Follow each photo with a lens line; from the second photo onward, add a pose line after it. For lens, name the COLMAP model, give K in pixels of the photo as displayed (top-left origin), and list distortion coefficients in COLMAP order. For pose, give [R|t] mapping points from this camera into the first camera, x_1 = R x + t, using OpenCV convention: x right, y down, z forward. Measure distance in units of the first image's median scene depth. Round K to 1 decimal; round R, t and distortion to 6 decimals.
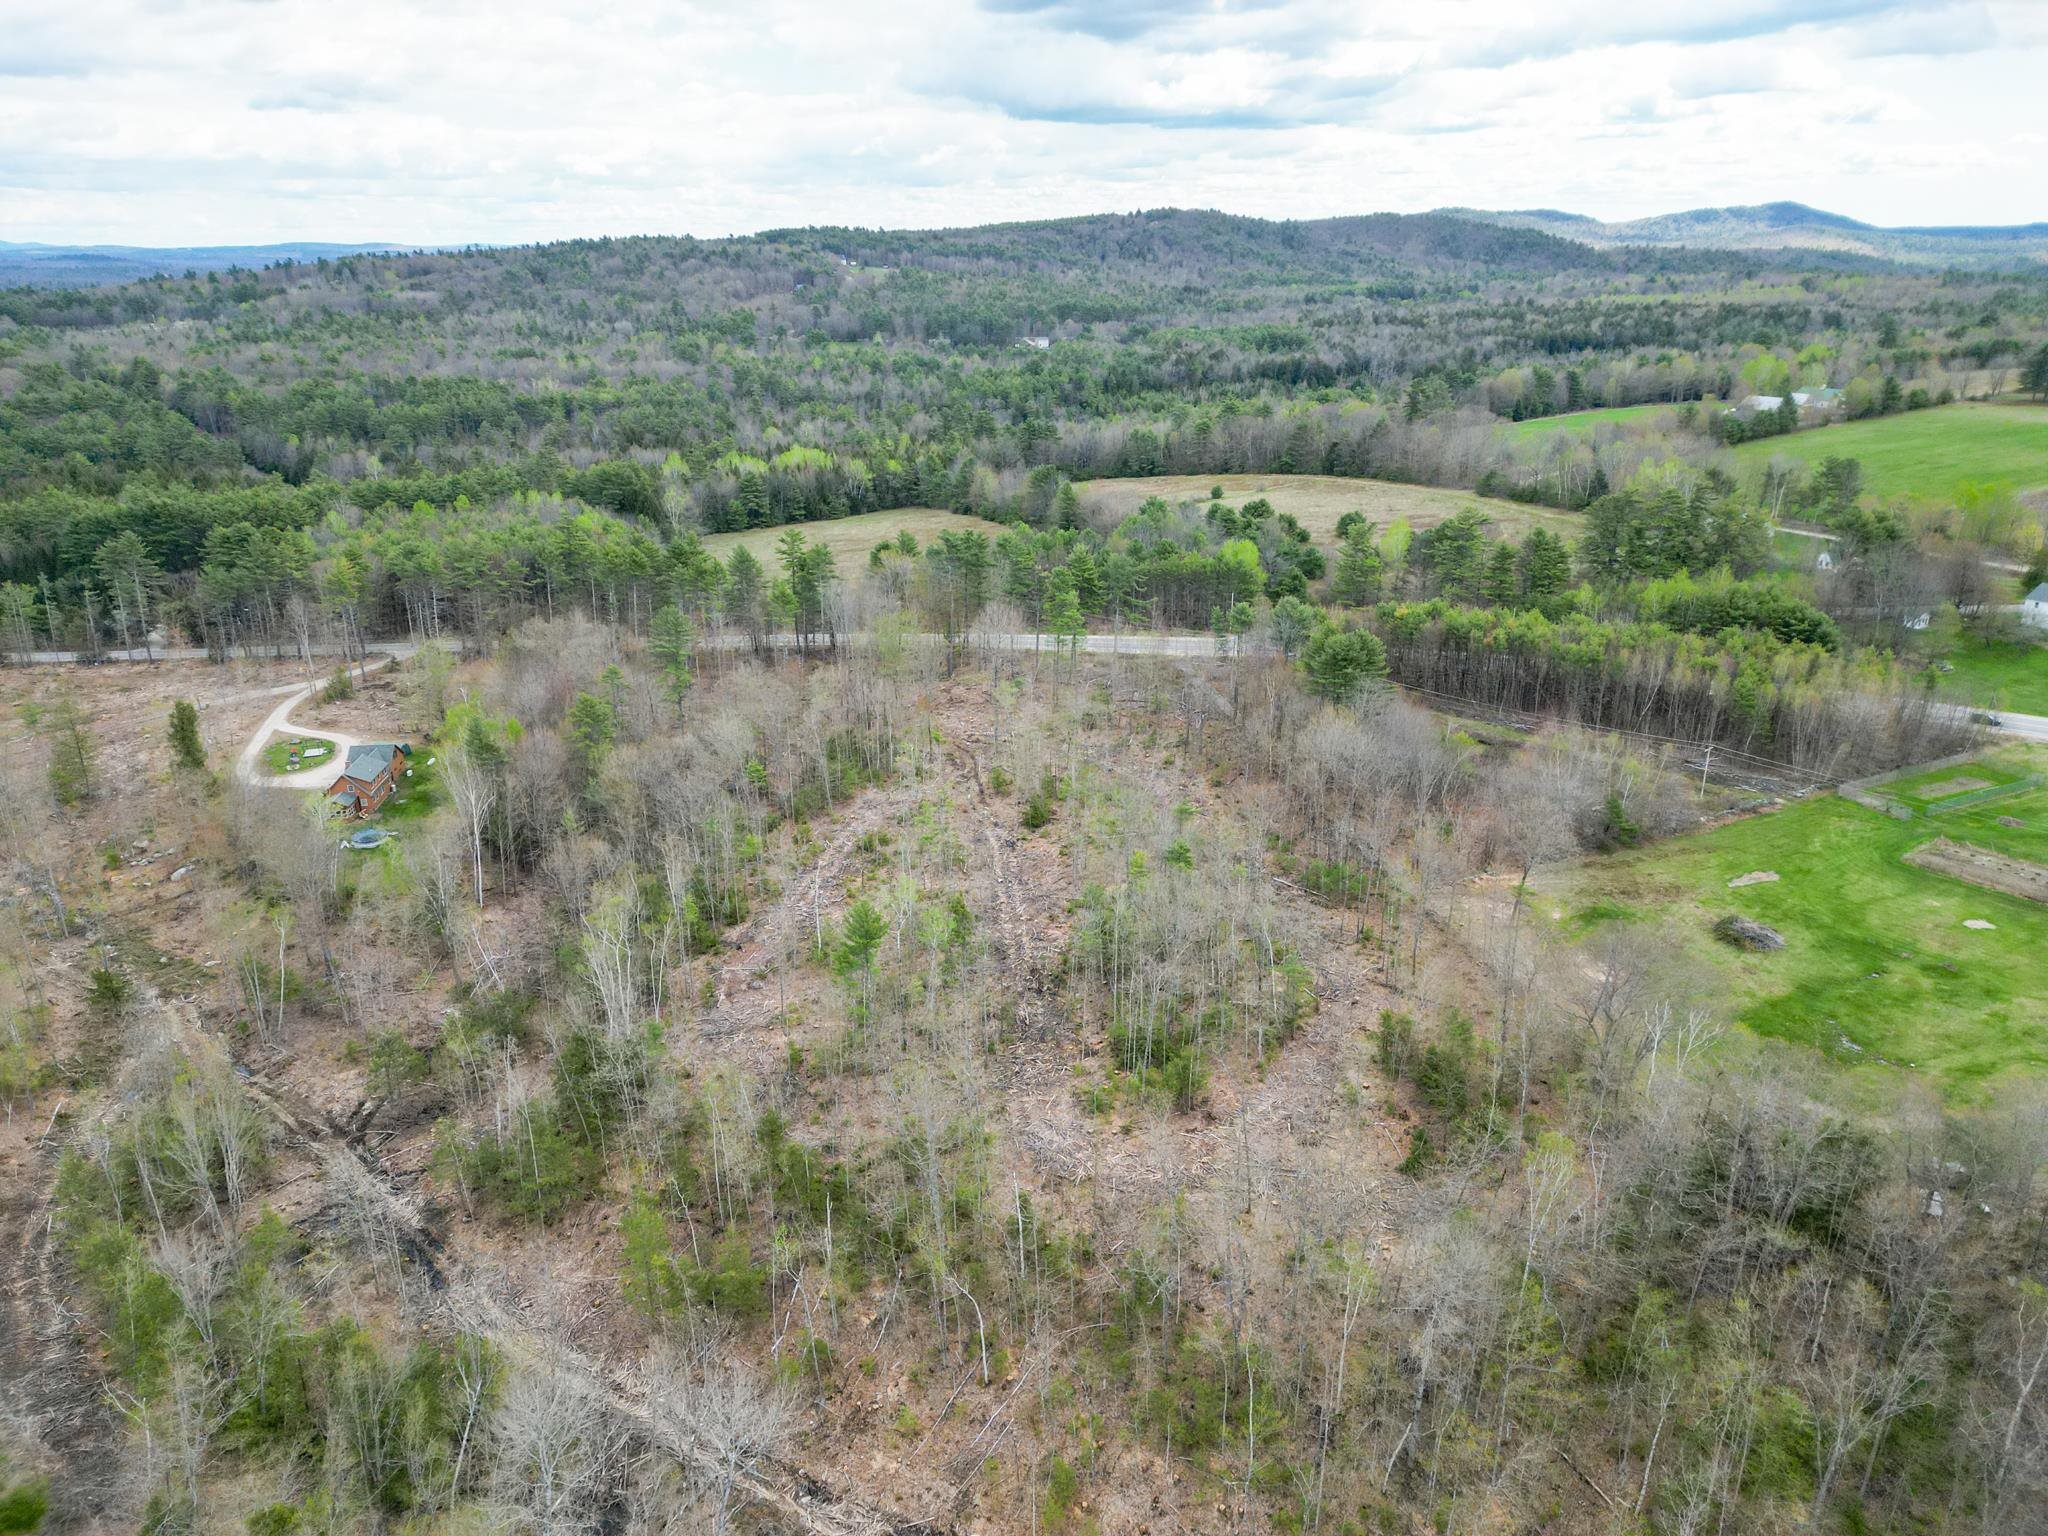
lens RADIAL K [[1429.7, 0, 1024.5], [0, 1429.7, 771.4], [0, 0, 1]] dist [0.052151, -0.039568]
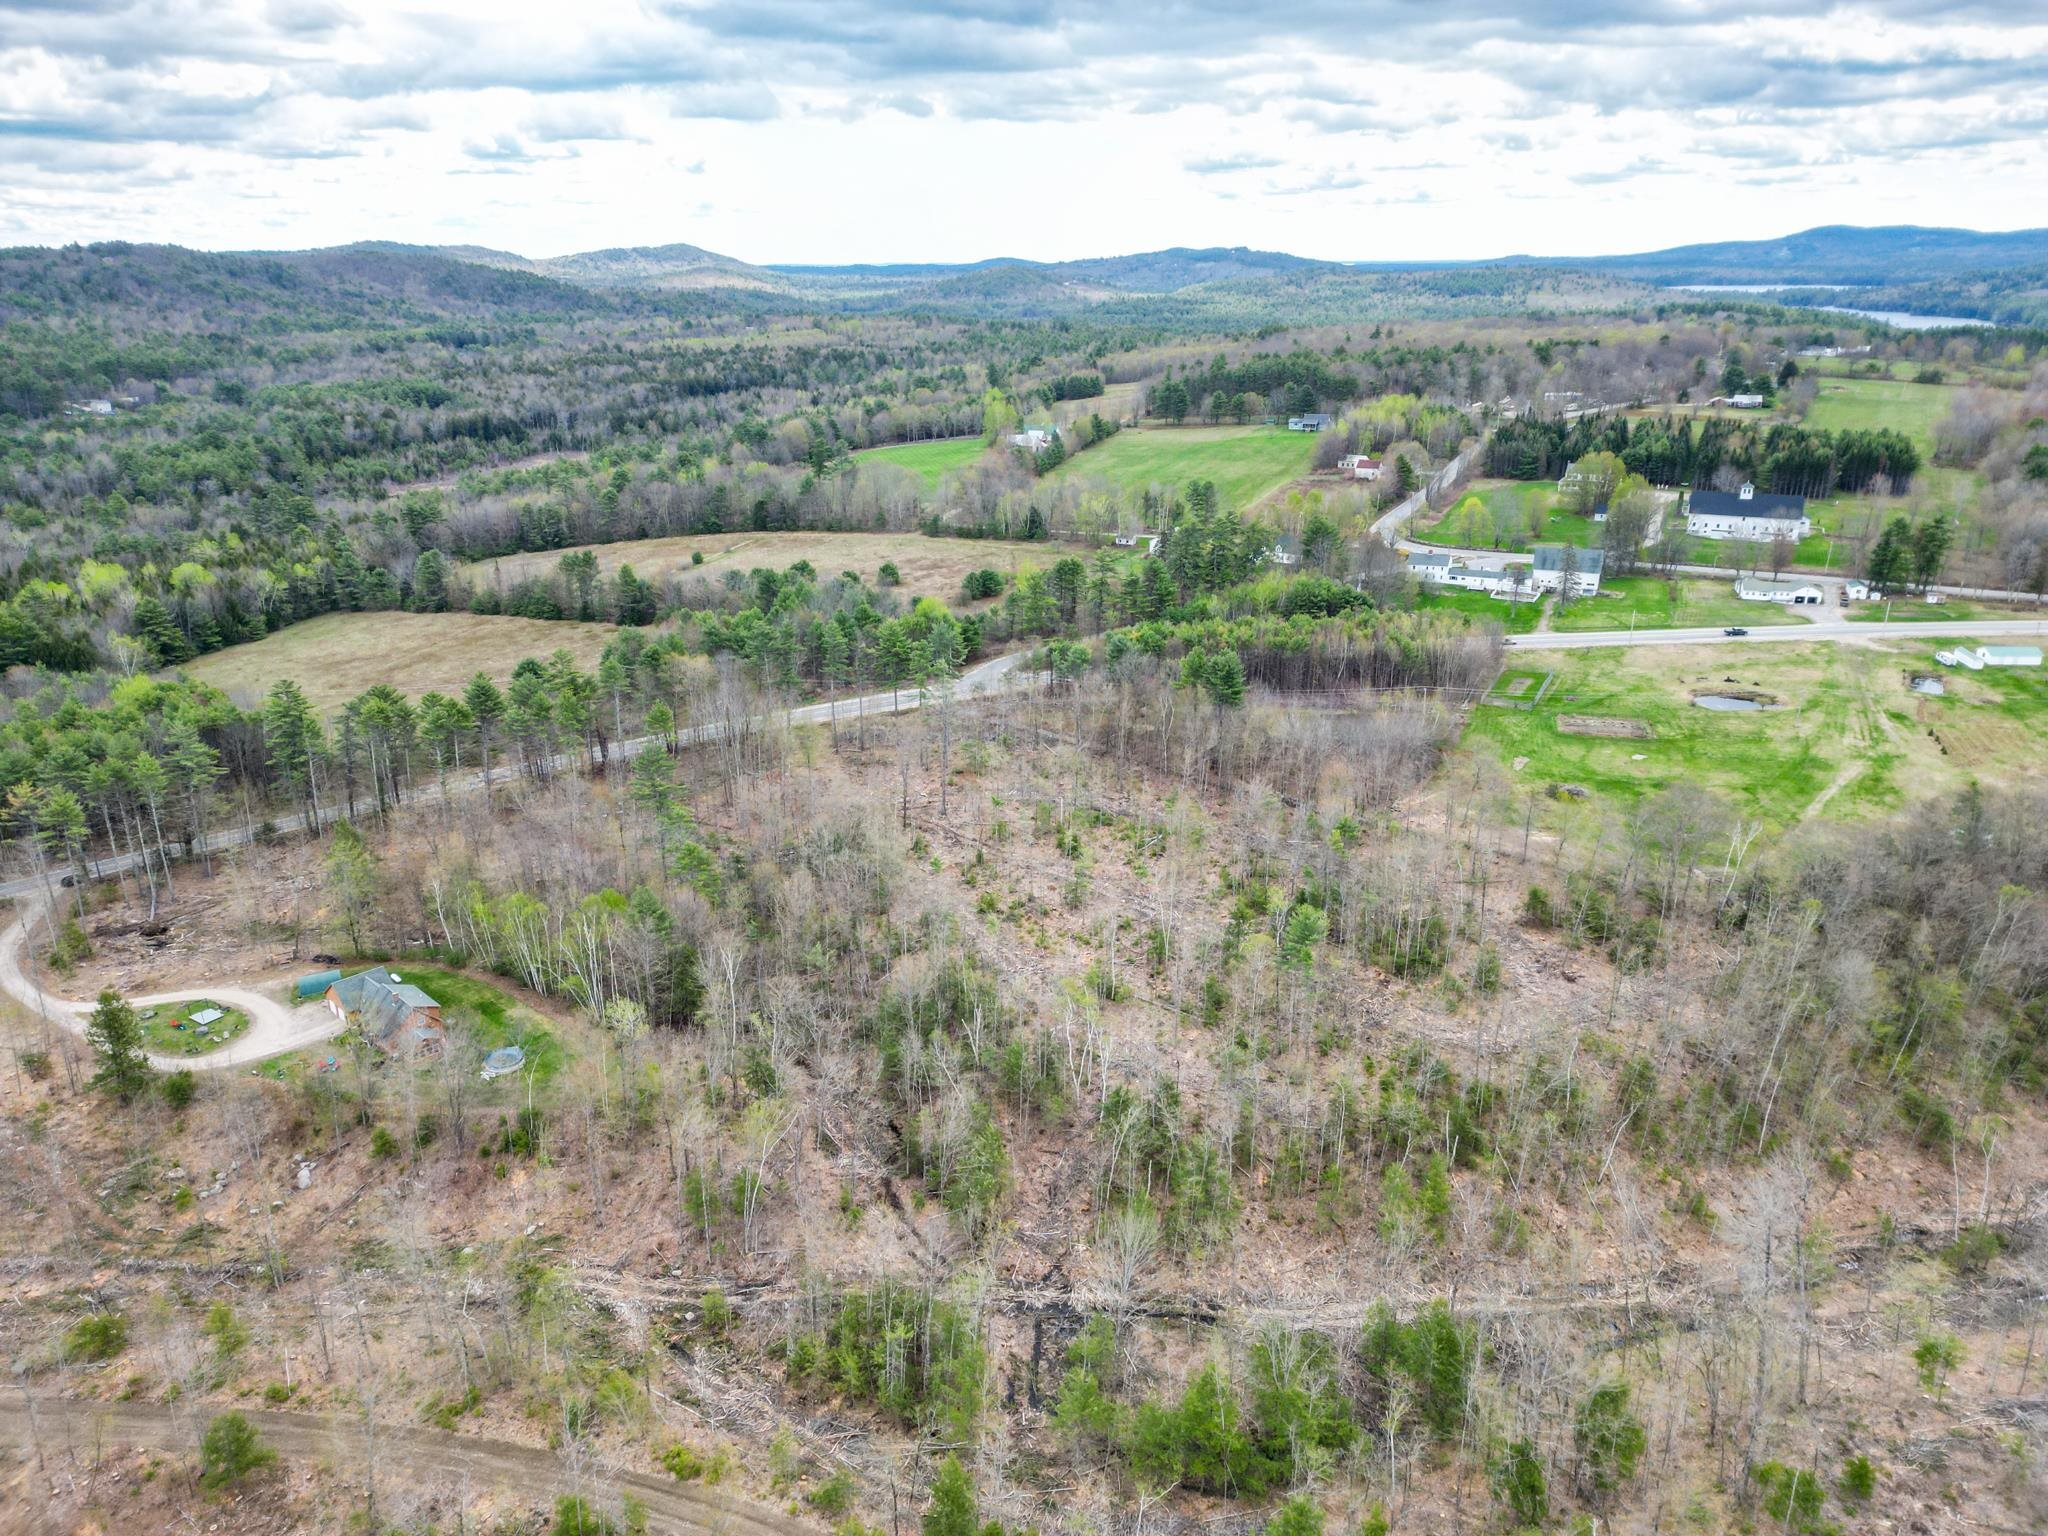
lens RADIAL K [[1429.7, 0, 1012.0], [0, 1429.7, 766.4], [0, 0, 1]] dist [0.052151, -0.039568]
pose [[0.764614, -0.207975, 0.610009, -0.330943], [0.220550, 0.973792, 0.055554, -0.050201], [-0.605576, 0.092060, 0.790444, 0.044862]]
